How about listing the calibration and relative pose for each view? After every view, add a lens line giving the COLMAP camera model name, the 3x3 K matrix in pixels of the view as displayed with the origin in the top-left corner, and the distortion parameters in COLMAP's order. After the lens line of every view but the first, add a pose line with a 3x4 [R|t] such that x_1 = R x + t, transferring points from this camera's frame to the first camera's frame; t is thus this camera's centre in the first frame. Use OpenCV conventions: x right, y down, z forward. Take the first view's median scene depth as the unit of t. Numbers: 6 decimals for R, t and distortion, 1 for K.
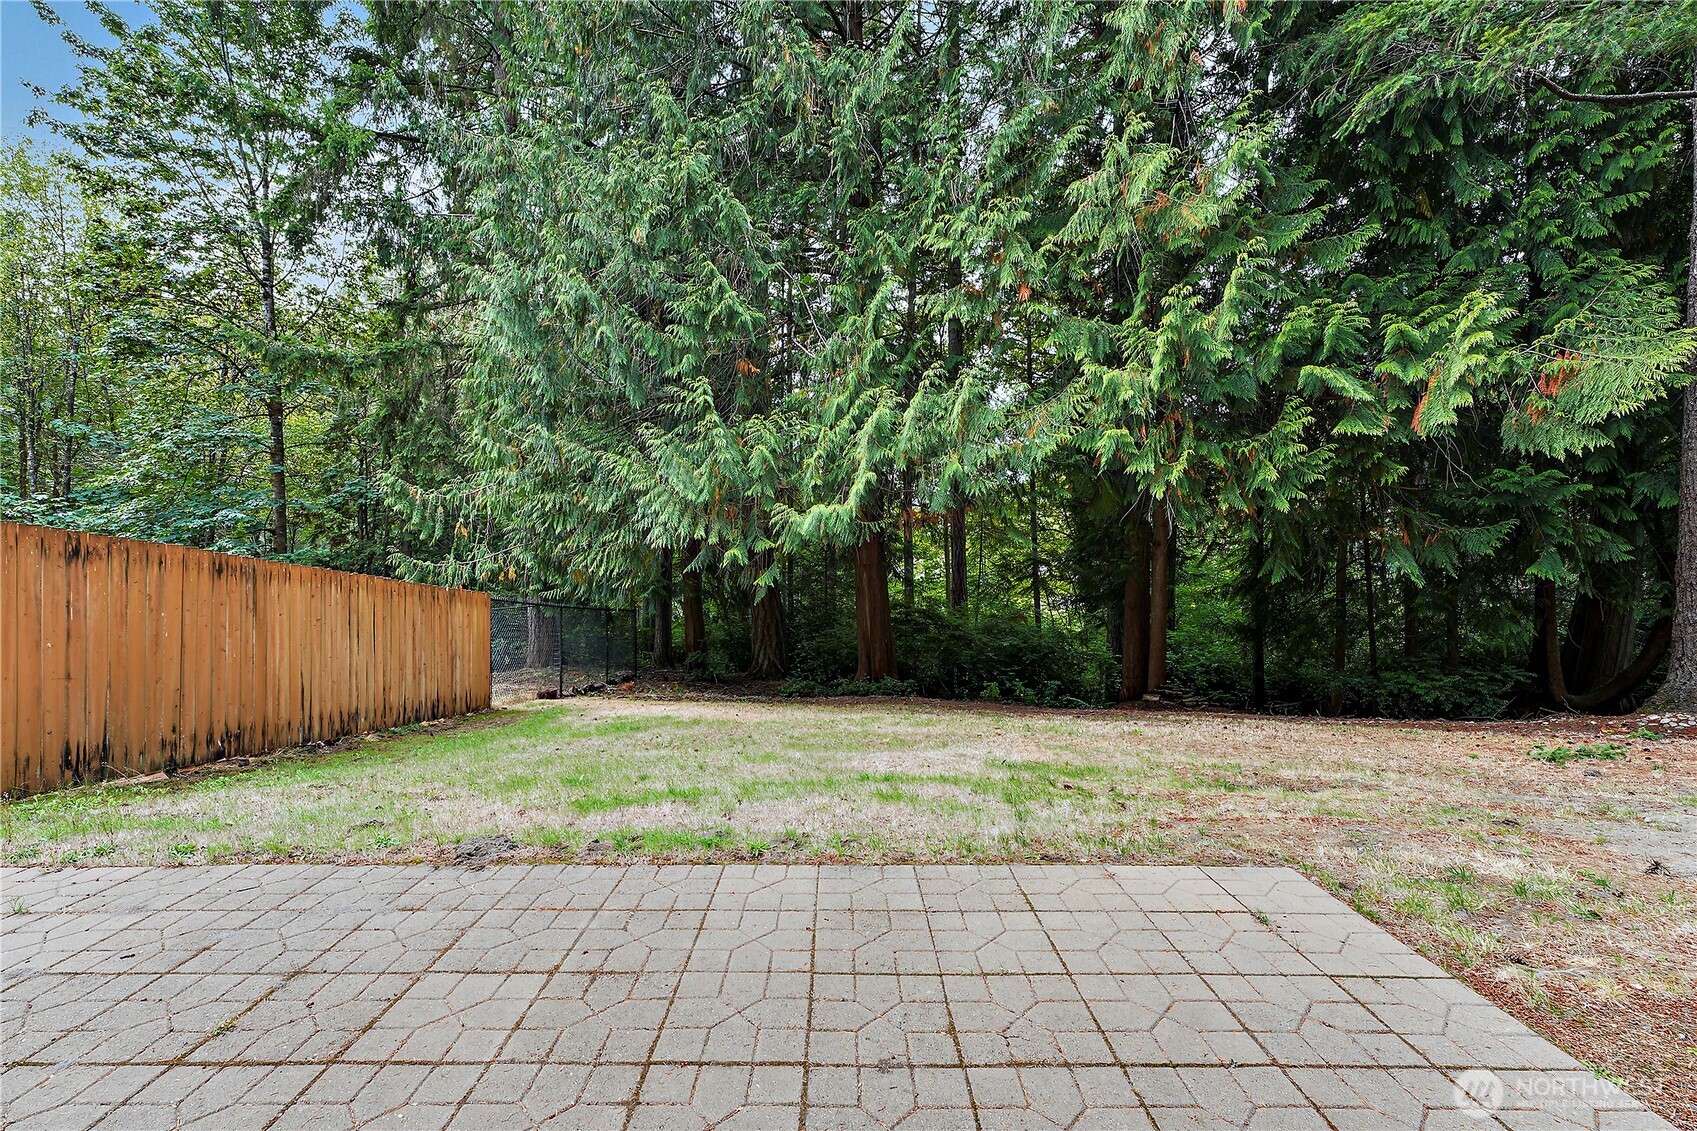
lens RADIAL K [[707.4, 0, 836.2], [0, 707.4, 561.7], [0, 0, 1]] dist [-0.000425, 0.000924]
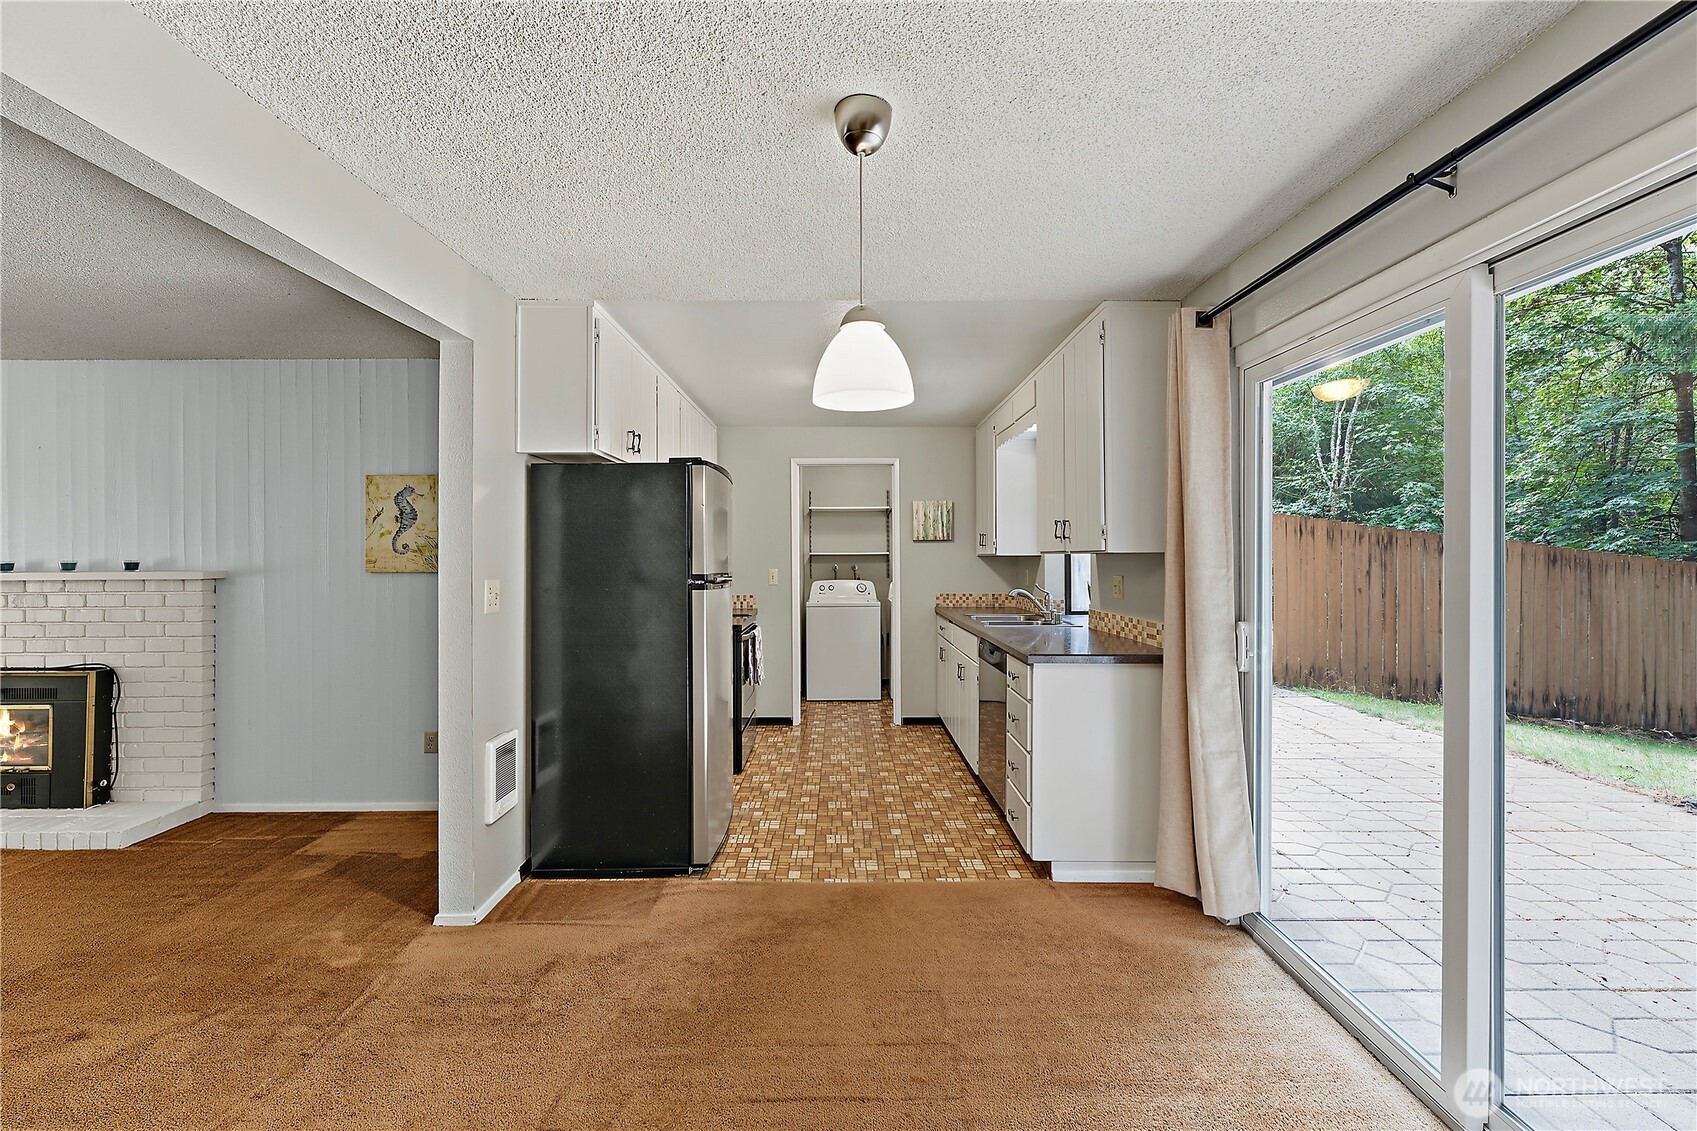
lens RADIAL K [[712.1, 0, 846.5], [0, 712.1, 554.5], [0, 0, 1]] dist [-0.000043, 0.001194]
pose [[0.004886, 0.002044, -0.999986, 0.202805], [0.006070, 0.999979, 0.002073, -0.005053], [0.999970, -0.006080, 0.004873, -0.126927]]
